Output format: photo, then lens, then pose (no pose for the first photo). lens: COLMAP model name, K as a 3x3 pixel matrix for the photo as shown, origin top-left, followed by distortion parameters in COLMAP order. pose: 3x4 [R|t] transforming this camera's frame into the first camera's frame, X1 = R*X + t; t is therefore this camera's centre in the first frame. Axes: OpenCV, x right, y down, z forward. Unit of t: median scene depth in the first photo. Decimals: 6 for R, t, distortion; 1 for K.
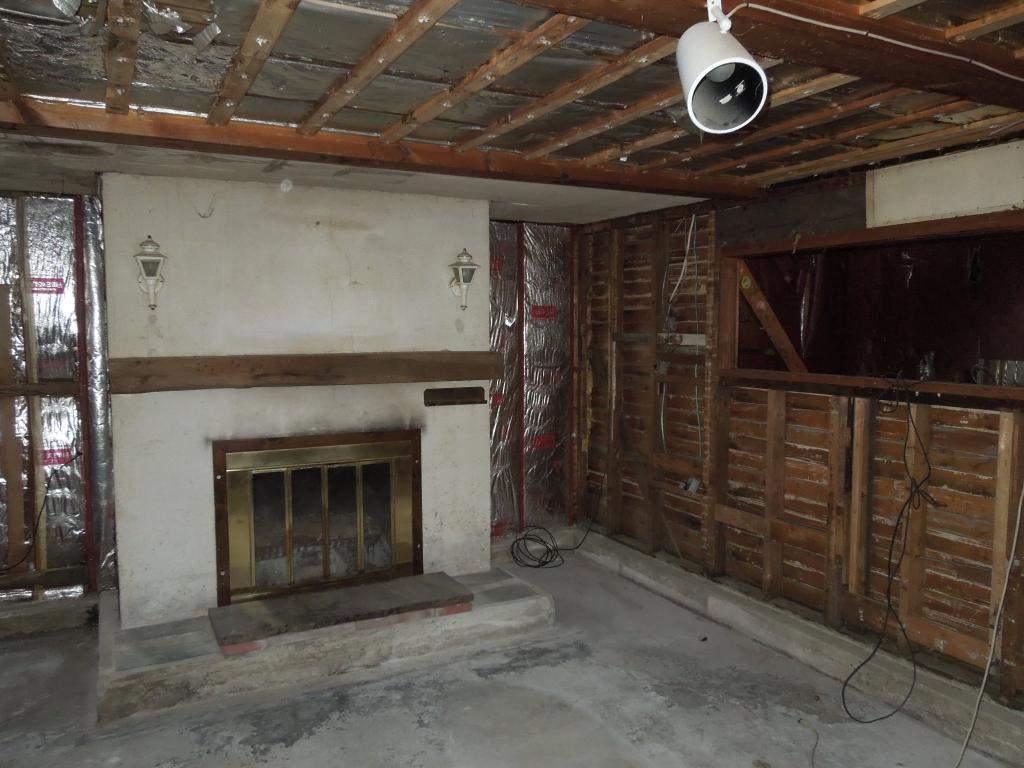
lens RADIAL K [[774.2, 0, 512.0], [0, 774.2, 383.4], [0, 0, 1]] dist [-0.006292, -0.000093]
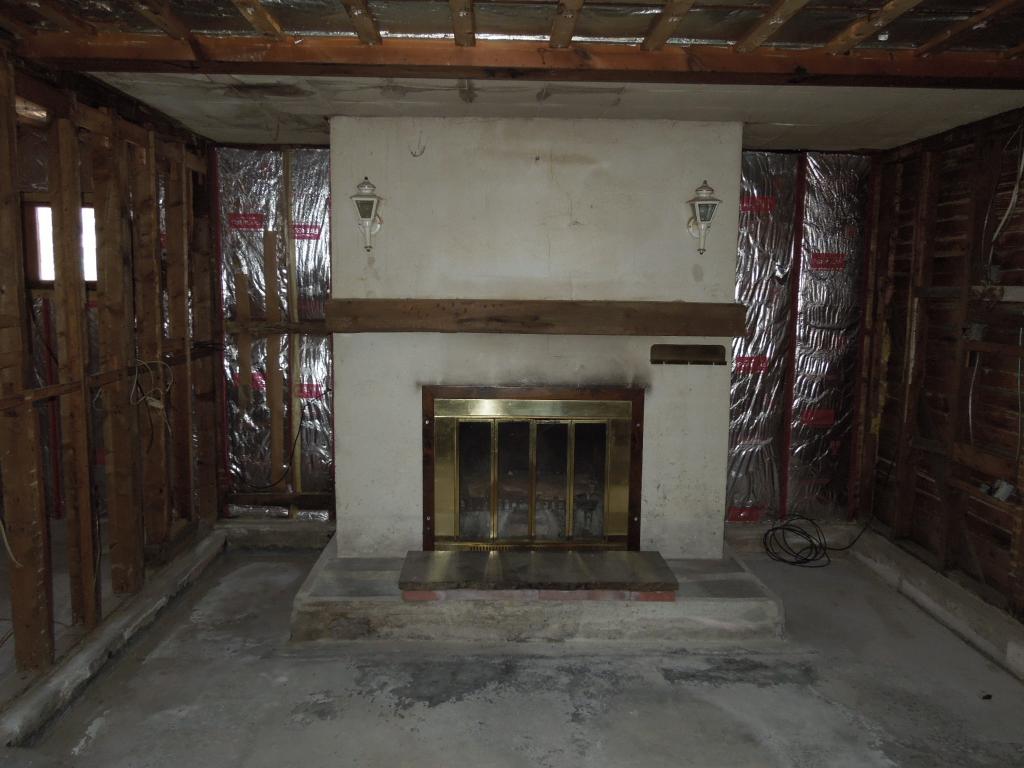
lens RADIAL K [[774.2, 0, 511.6], [0, 774.2, 384.2], [0, 0, 1]] dist [-0.006292, -0.000093]
pose [[0.900965, 0.066510, -0.428763, 0.132328], [-0.046711, 0.997306, 0.056550, 0.010825], [0.431369, -0.030922, 0.901645, 0.142751]]
